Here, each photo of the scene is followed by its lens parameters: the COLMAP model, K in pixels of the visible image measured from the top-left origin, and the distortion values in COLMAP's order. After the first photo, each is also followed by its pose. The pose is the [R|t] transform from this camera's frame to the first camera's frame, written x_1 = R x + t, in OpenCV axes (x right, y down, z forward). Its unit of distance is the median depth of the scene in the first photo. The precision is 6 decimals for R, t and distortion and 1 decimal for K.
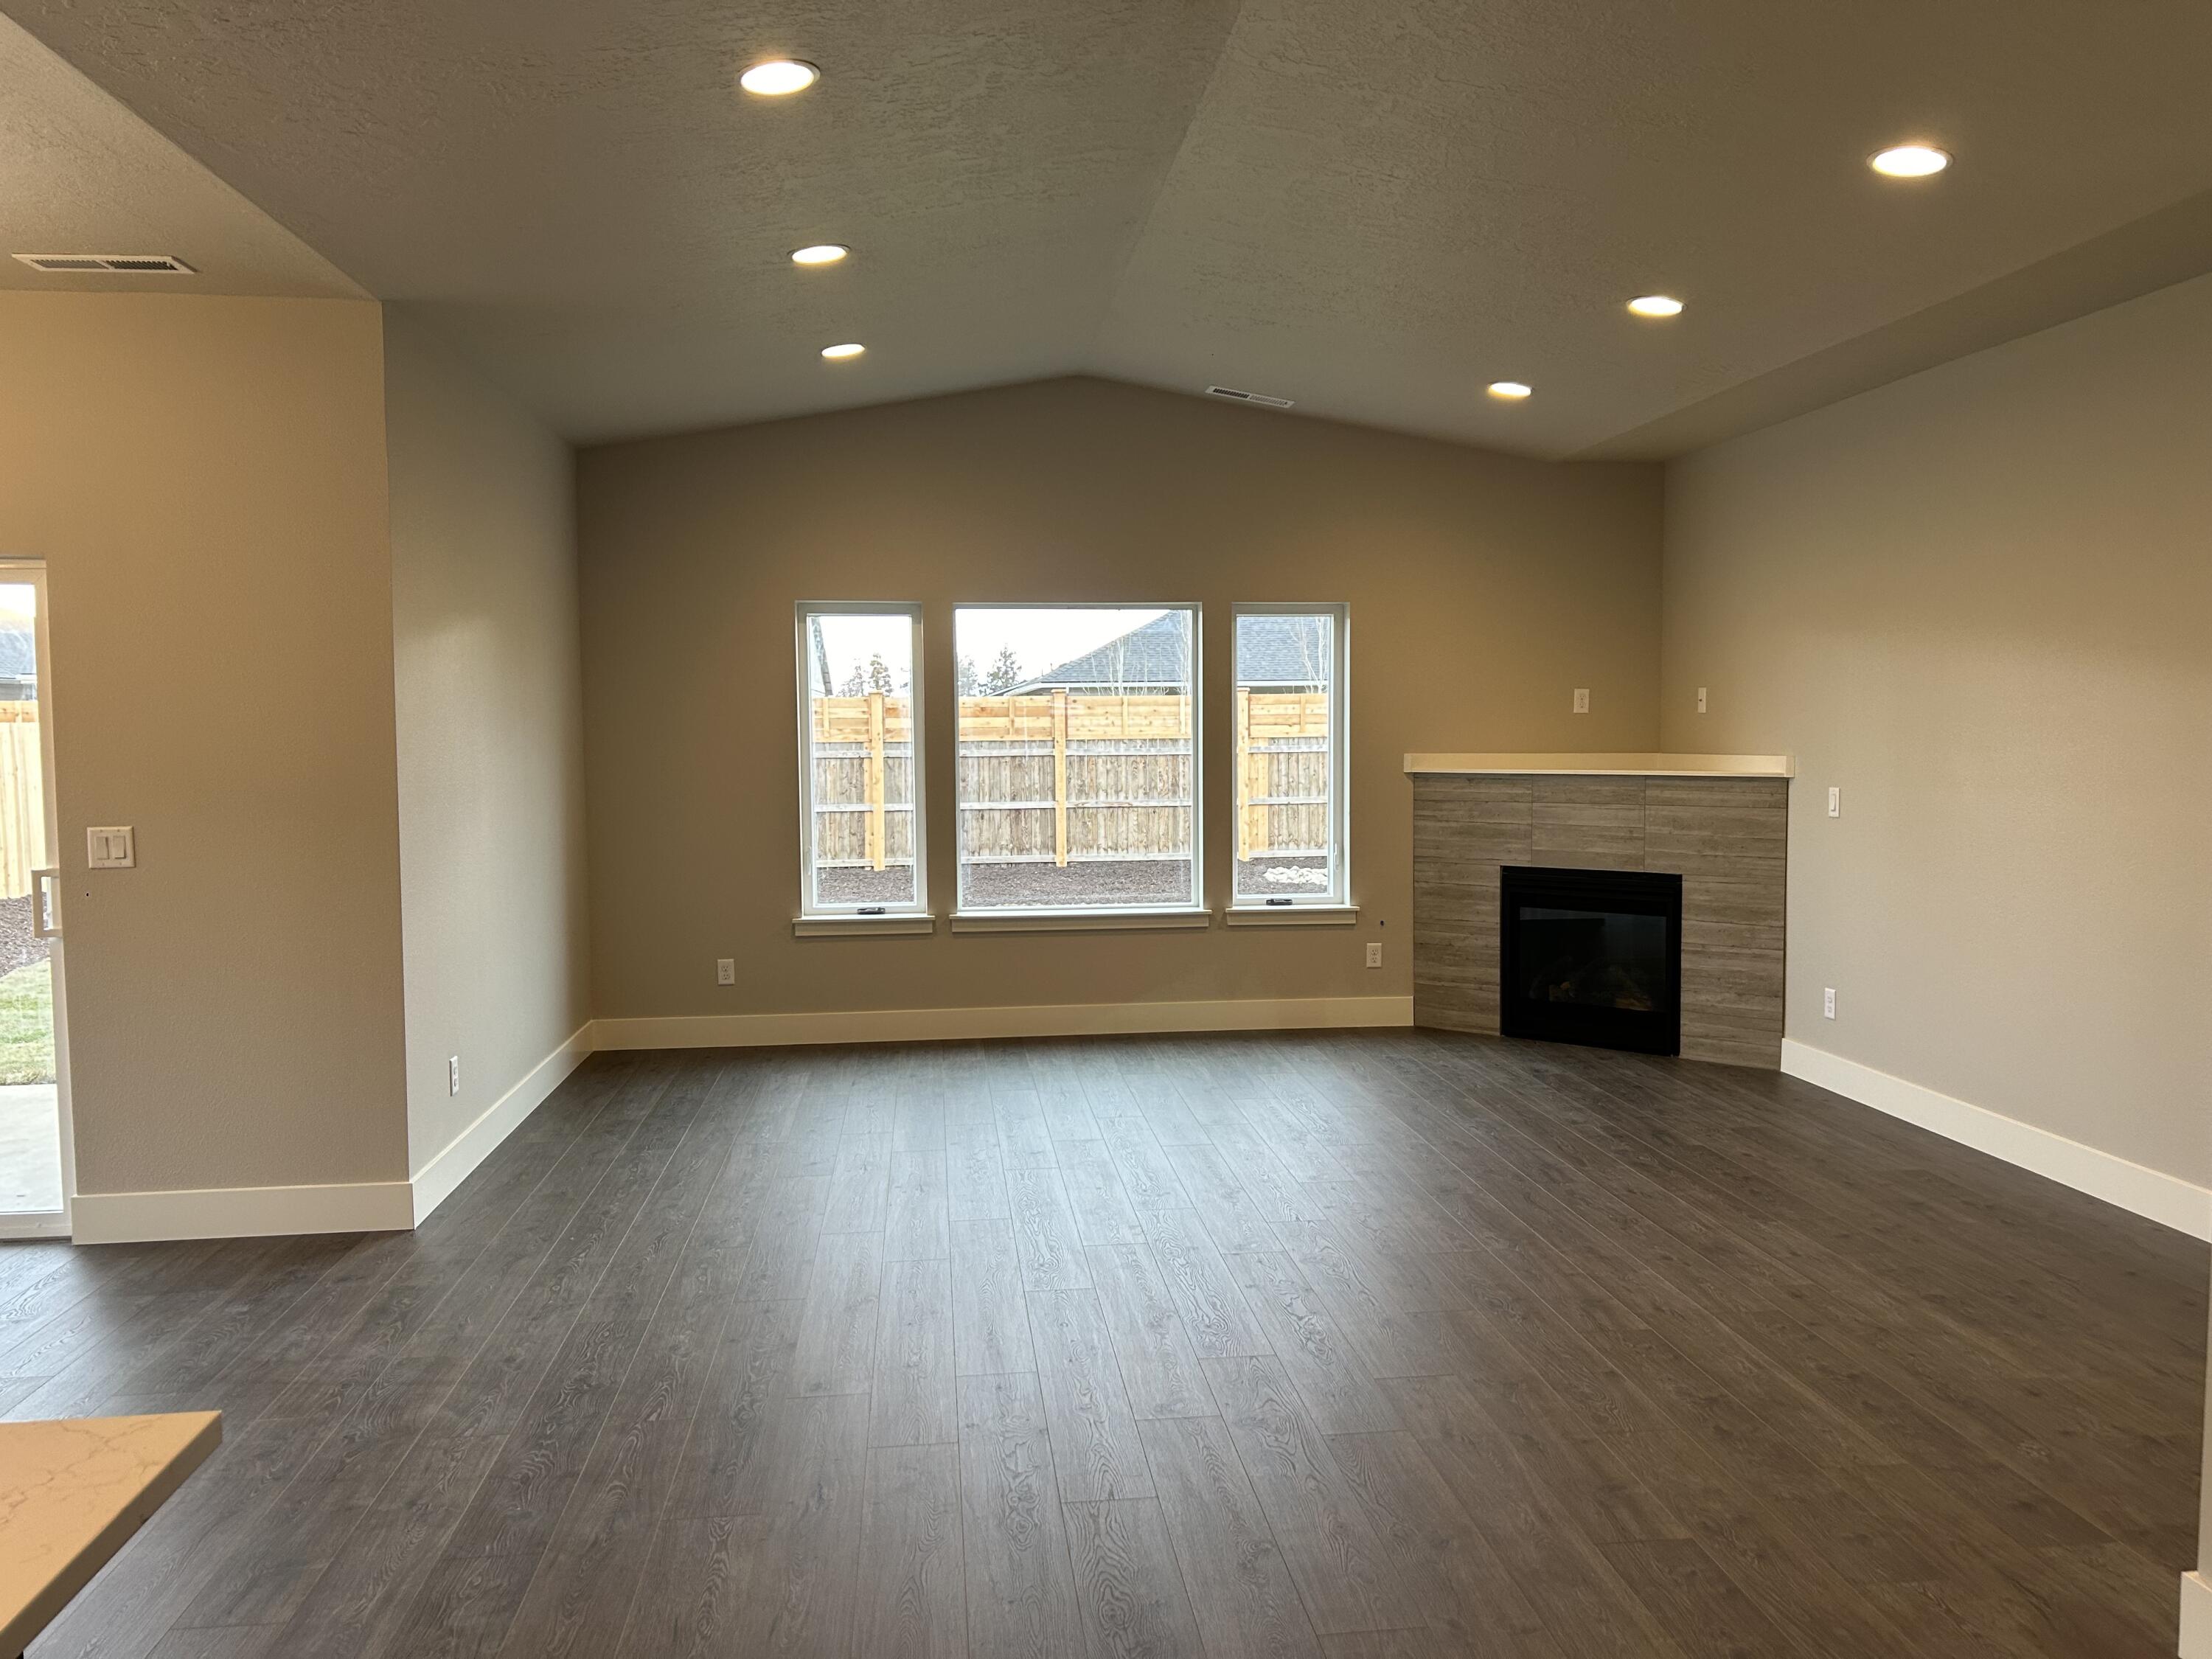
lens RADIAL K [[1693.1, 0, 1111.3], [0, 1693.1, 820.4], [0, 0, 1]] dist [0.006587, -0.001883]
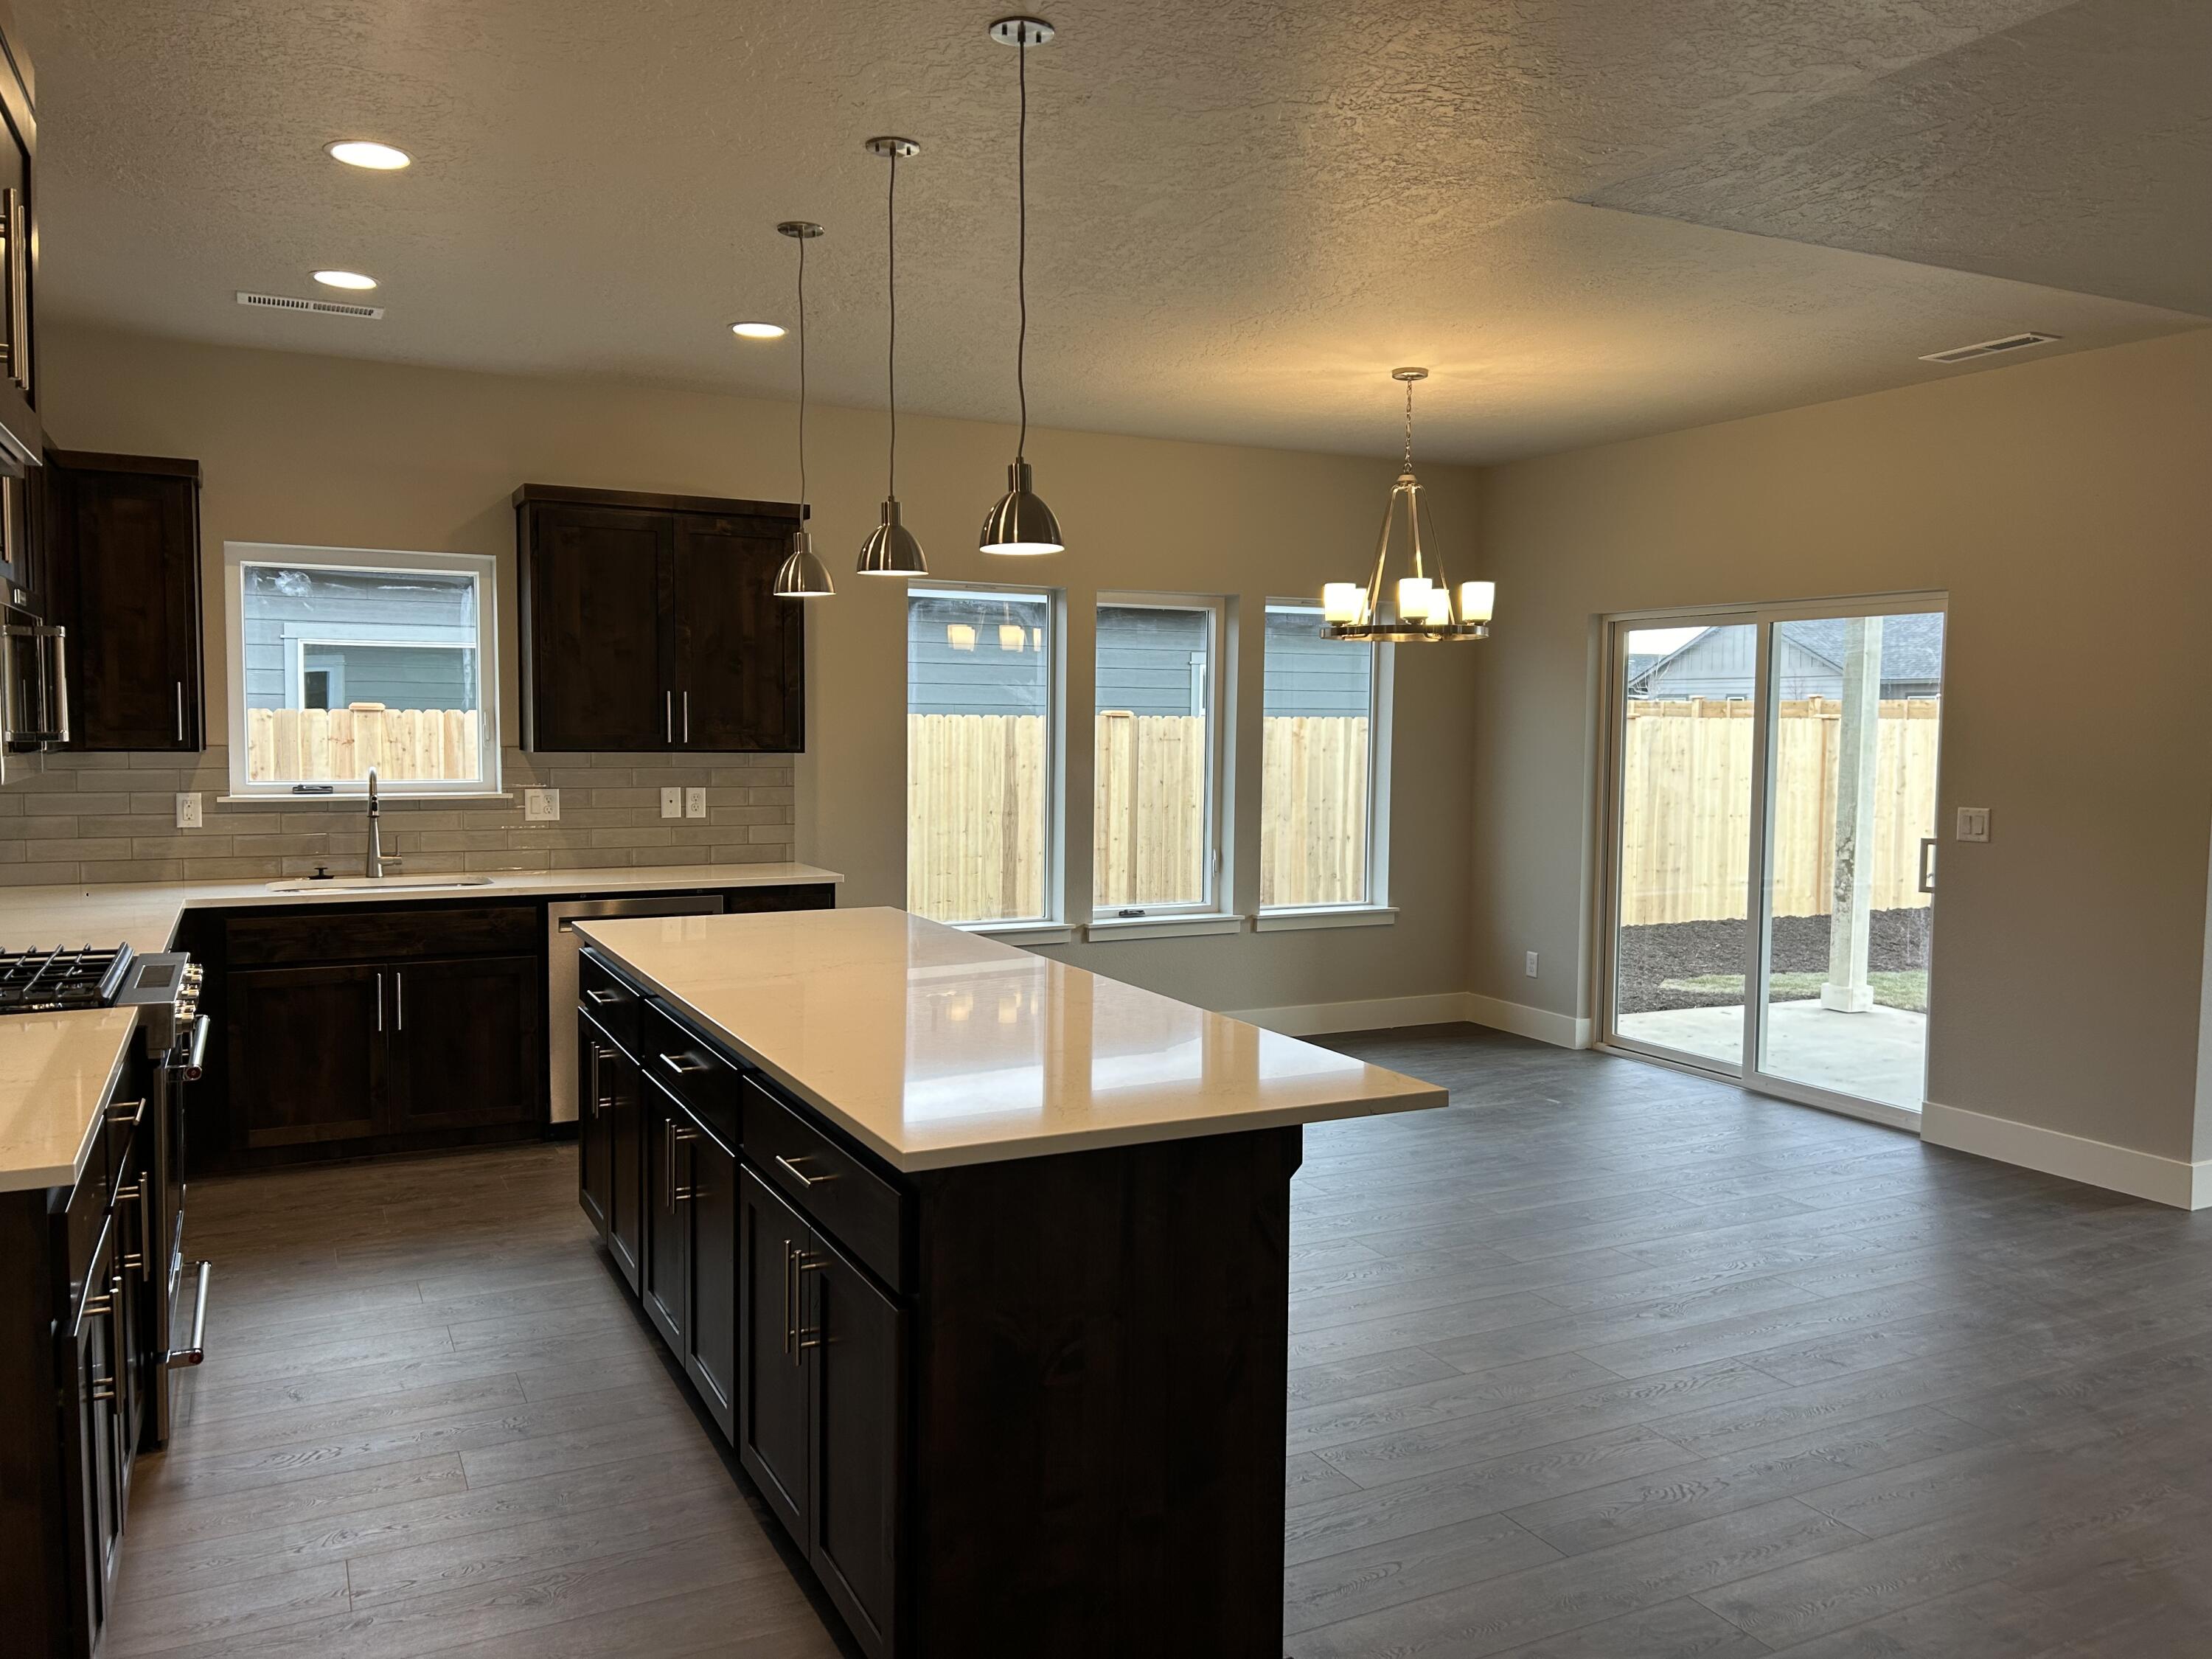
lens RADIAL K [[1693.1, 0, 1110.4], [0, 1693.1, 830.3], [0, 0, 1]] dist [0.006587, -0.001883]
pose [[0.338324, 0.078647, -0.937738, 0.352683], [-0.073778, 0.995651, 0.056886, -0.003866], [0.938133, 0.049939, 0.342655, 0.002303]]
